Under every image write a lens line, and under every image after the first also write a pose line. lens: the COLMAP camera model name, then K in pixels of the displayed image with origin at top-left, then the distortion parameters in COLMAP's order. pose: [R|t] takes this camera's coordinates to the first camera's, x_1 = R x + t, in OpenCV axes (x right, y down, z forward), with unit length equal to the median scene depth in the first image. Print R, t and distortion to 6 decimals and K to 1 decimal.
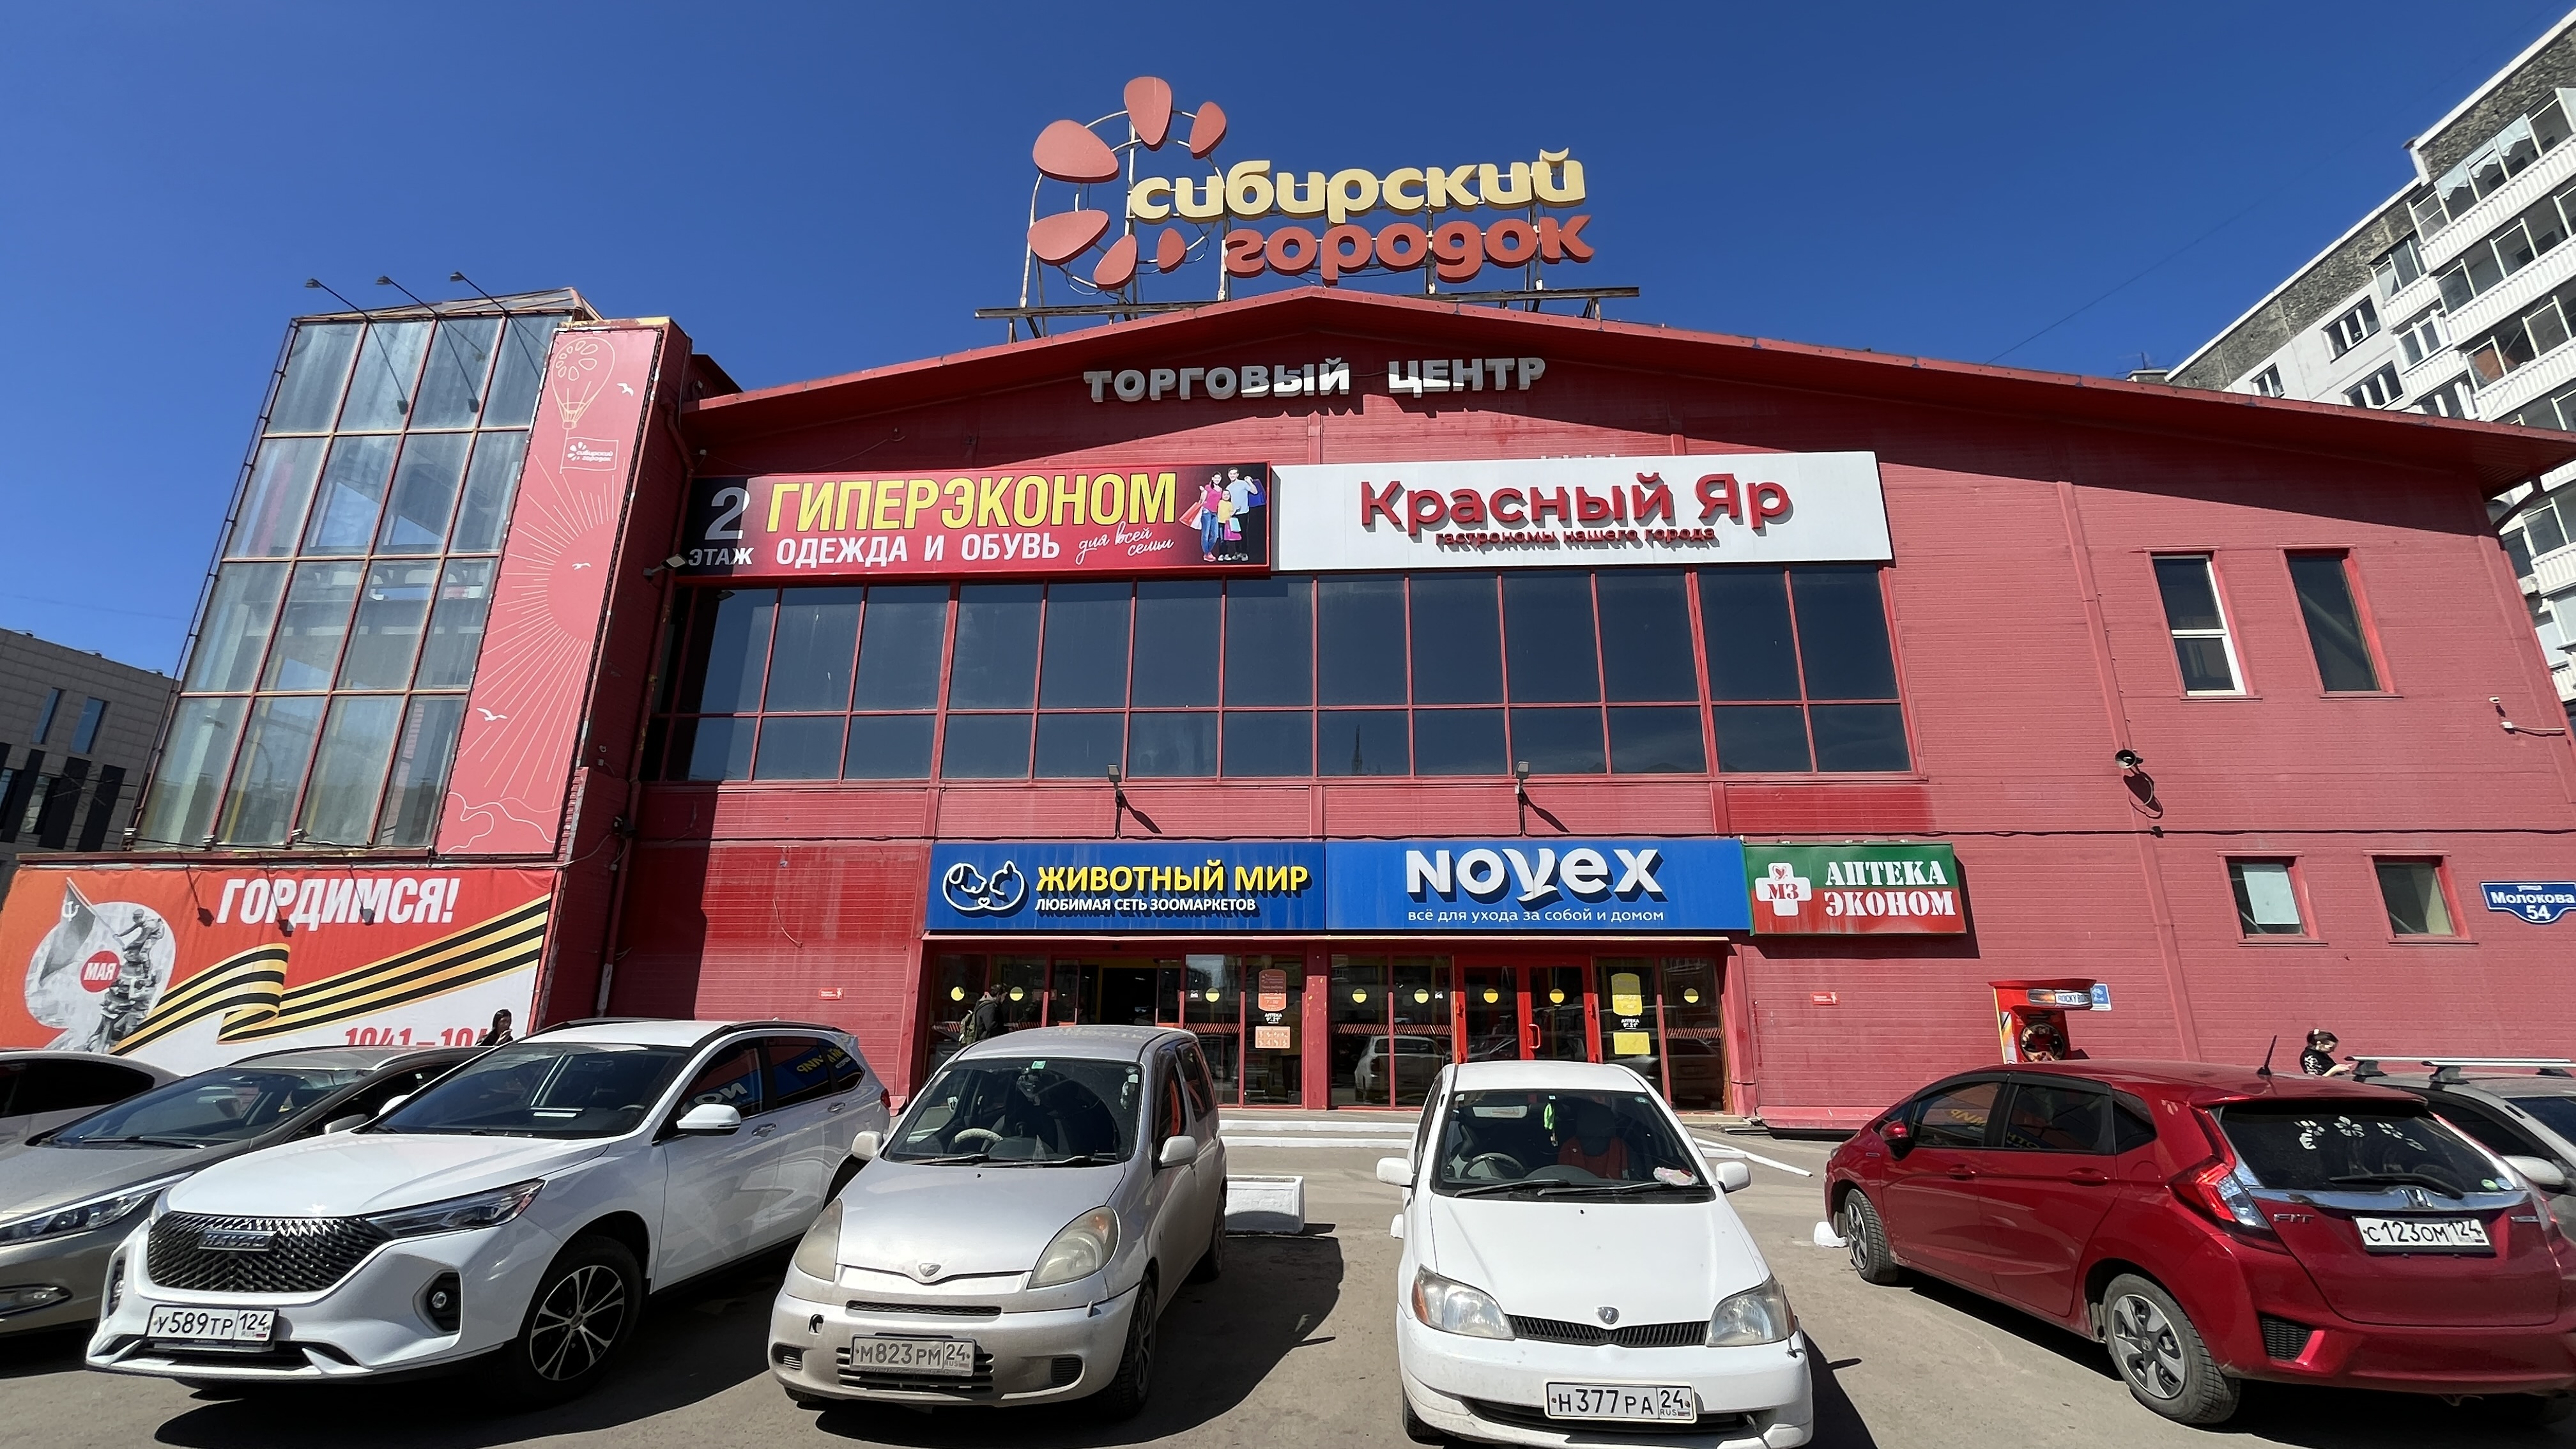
lens RADIAL K [[1036.6, 0, 1280.4], [0, 1036.6, 720.2], [0, 0, 1]] dist [-0.002208, -0.000124]
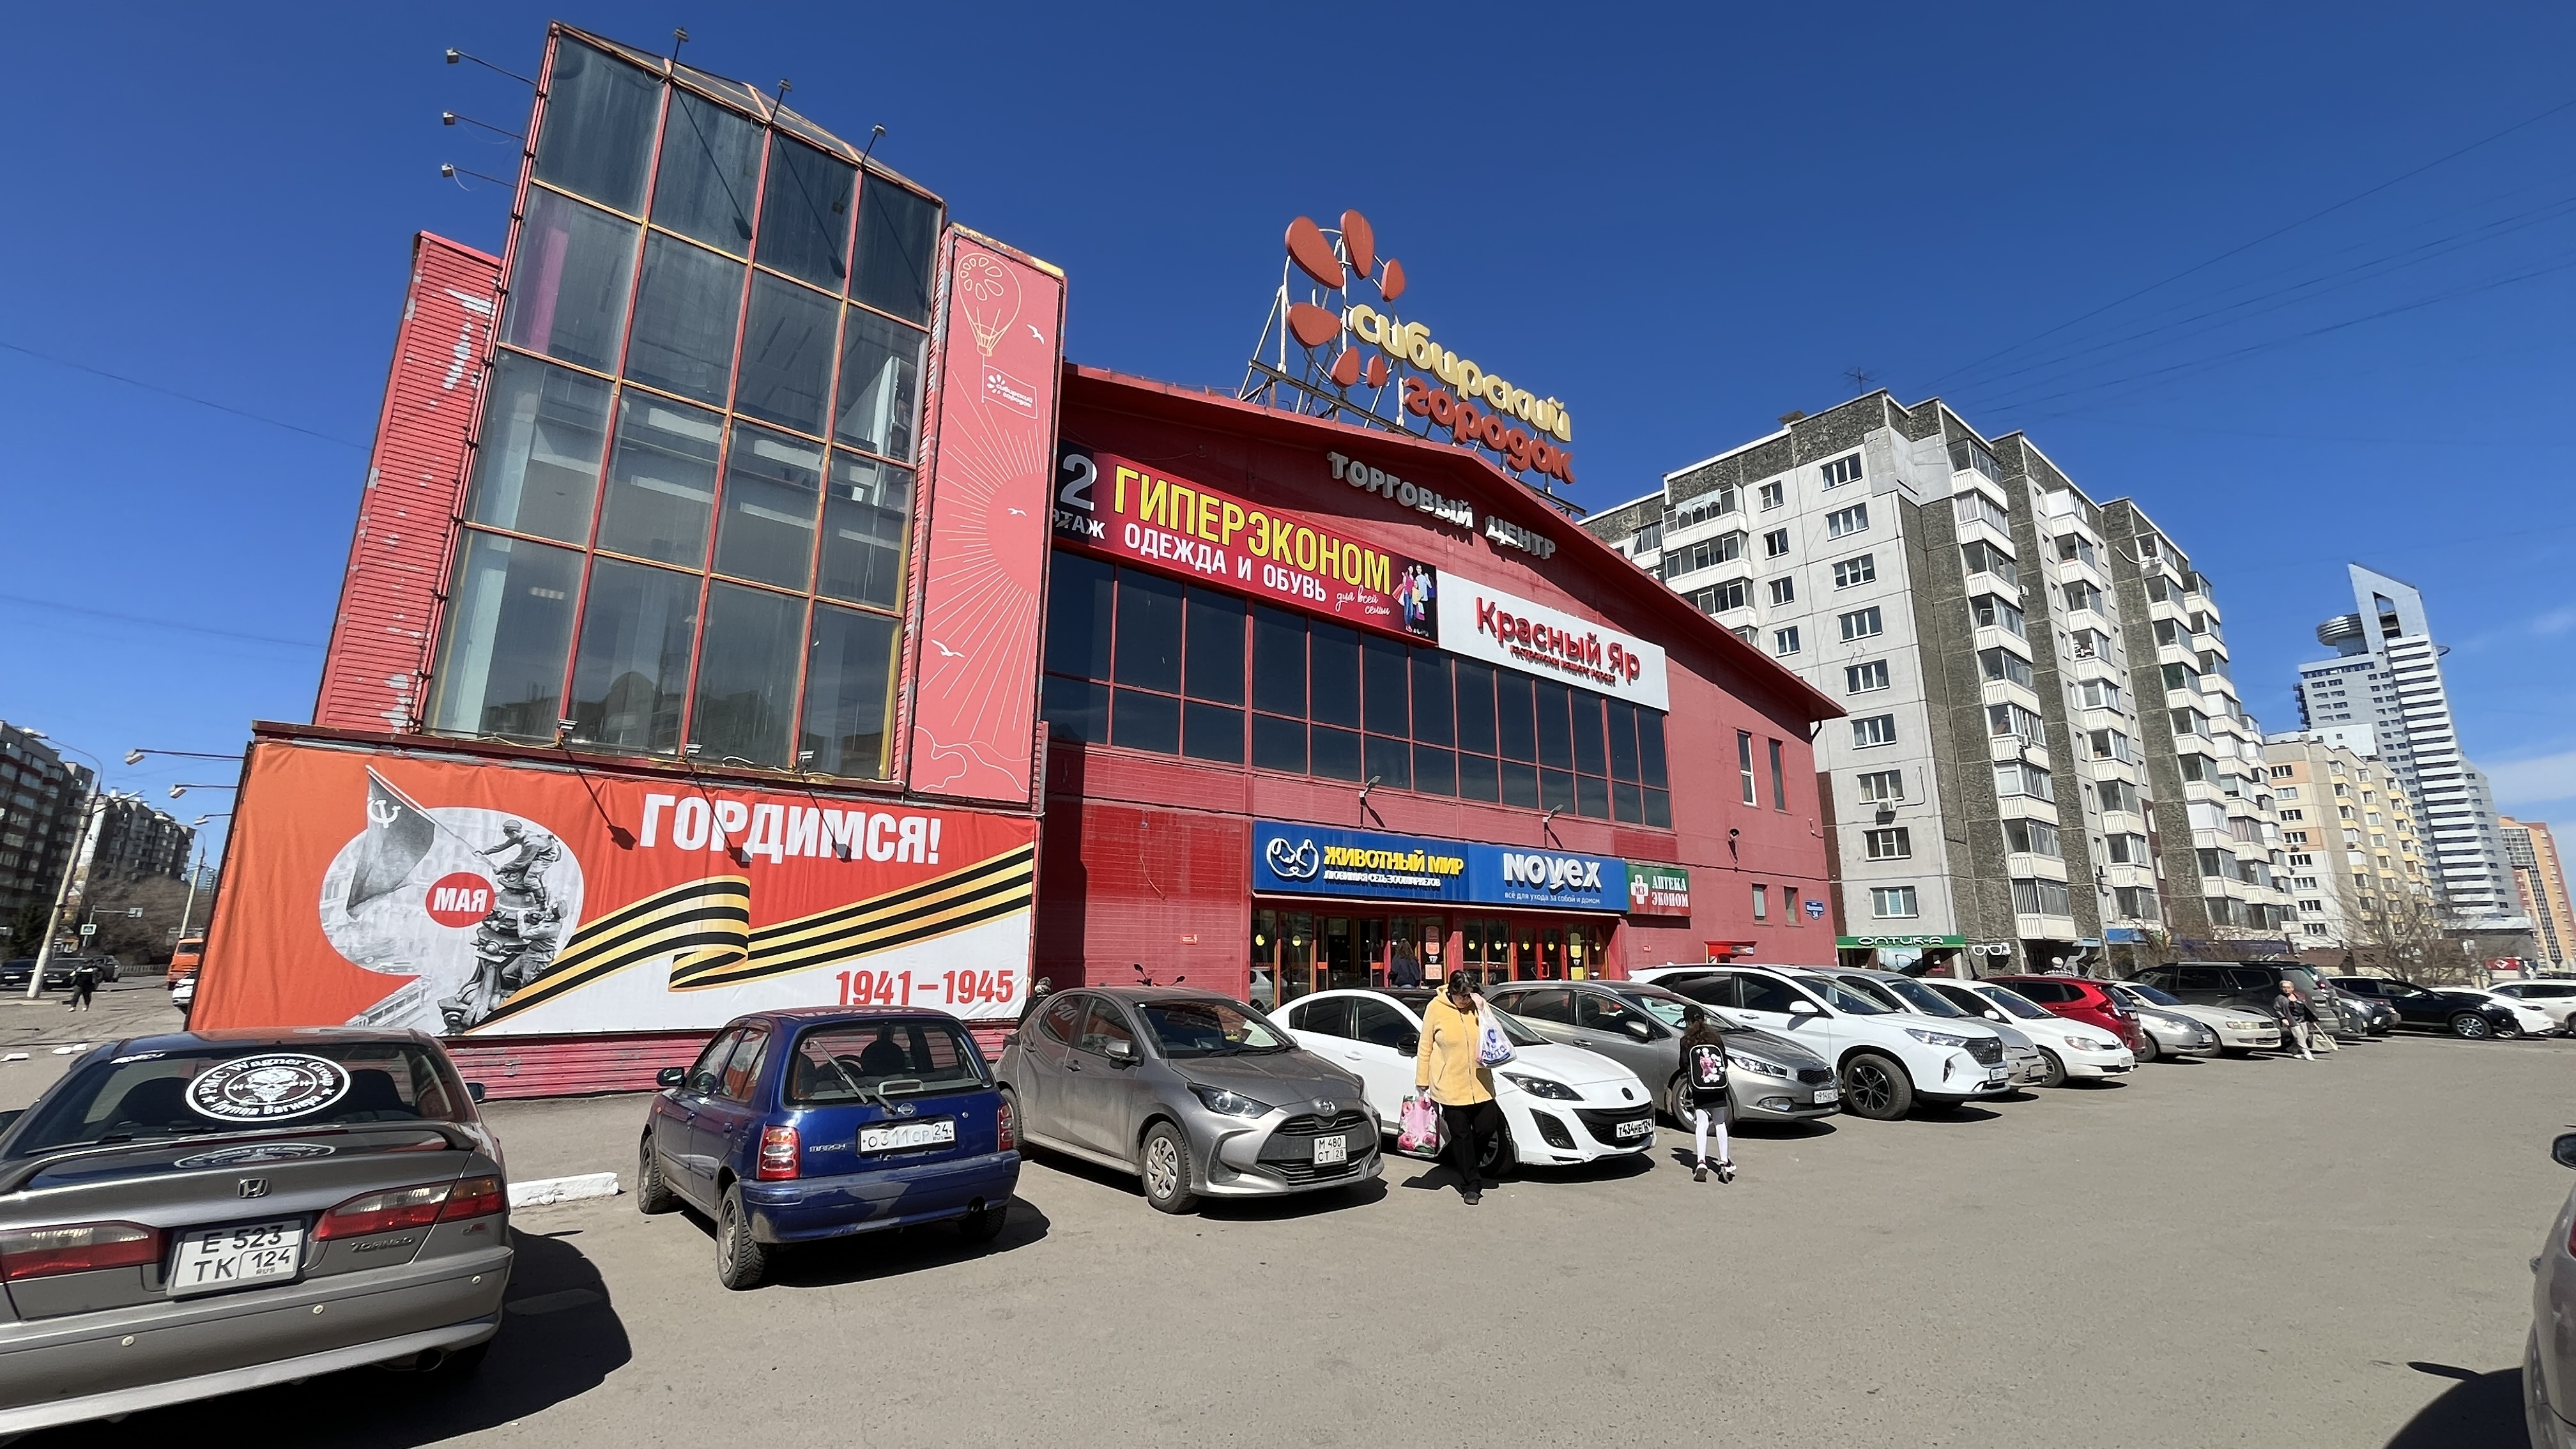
lens RADIAL K [[1036.6, 0, 1280.4], [0, 1036.6, 720.2], [0, 0, 1]] dist [-0.002208, -0.000124]
pose [[0.740038, 0.150409, 0.655531, -1.127284], [-0.188553, 0.981984, -0.012452, 0.012097], [-0.645594, -0.114388, 0.755065, 0.061807]]
